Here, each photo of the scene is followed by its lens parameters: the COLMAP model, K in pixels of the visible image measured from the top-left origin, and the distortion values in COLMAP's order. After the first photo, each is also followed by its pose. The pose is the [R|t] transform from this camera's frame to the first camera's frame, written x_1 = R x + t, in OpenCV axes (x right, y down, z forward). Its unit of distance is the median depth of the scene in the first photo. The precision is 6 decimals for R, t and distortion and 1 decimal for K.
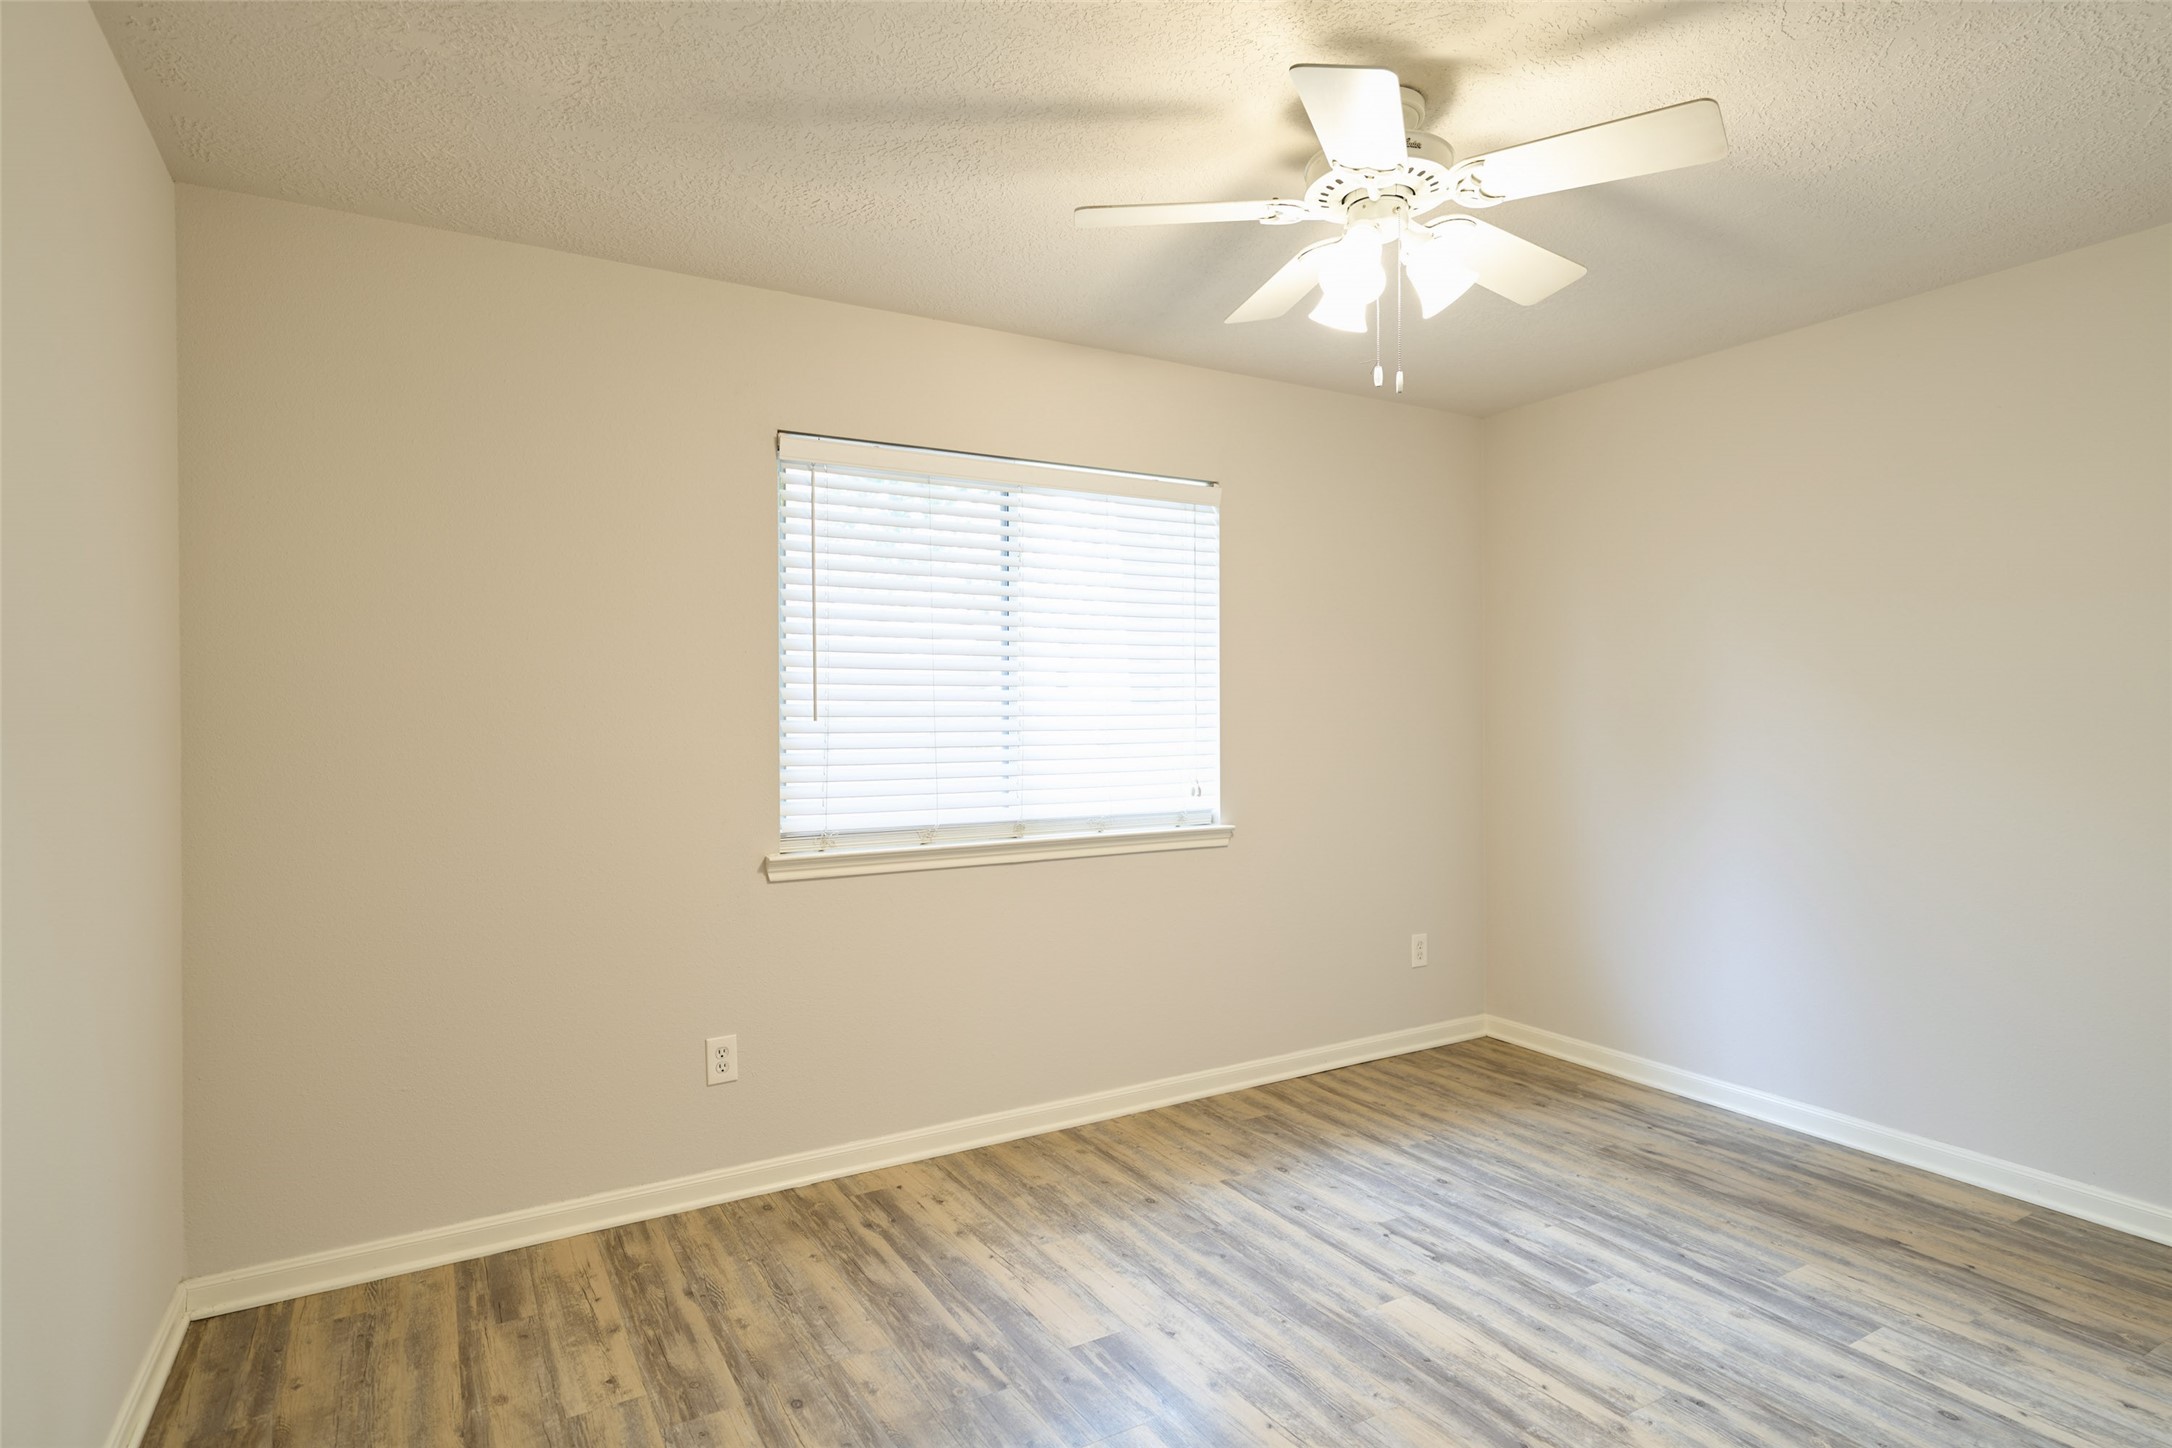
lens RADIAL K [[1133.4, 0, 1091.3], [0, 1133.4, 704.6], [0, 0, 1]] dist [0.000659, 0.002928]
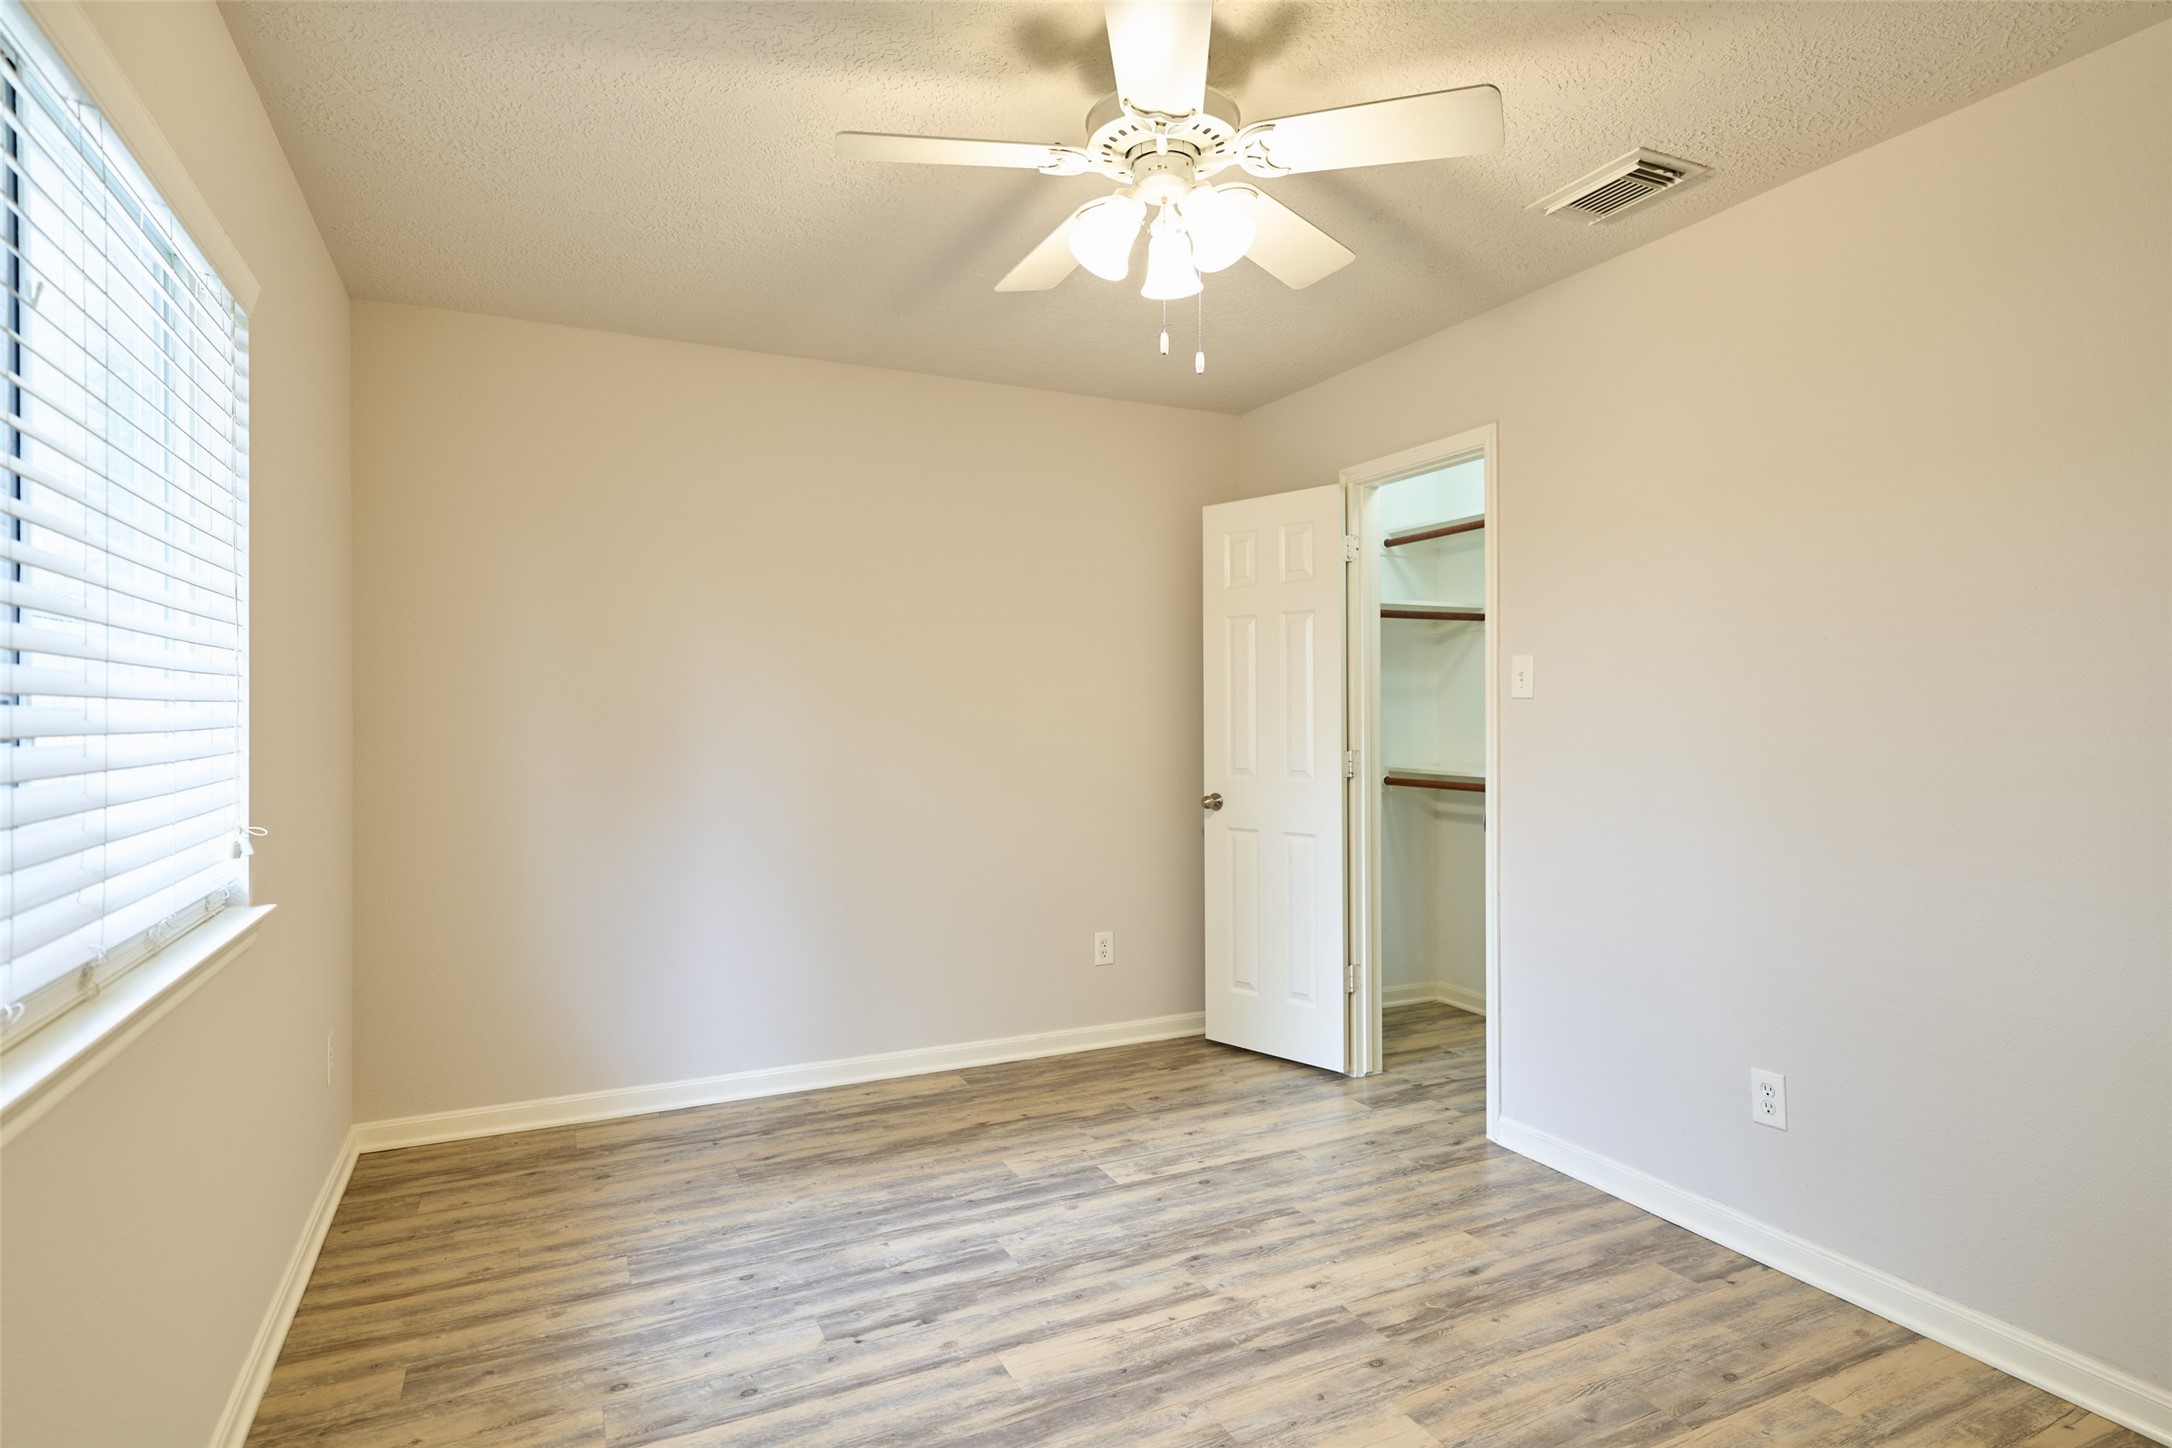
lens RADIAL K [[1133.4, 0, 1087.1], [0, 1133.4, 709.0], [0, 0, 1]] dist [0.000659, 0.002928]
pose [[0.090272, 0.007111, 0.995892, -0.453970], [-0.003035, 0.999972, -0.006865, 0.014748], [-0.995913, -0.002403, 0.090291, 0.639575]]
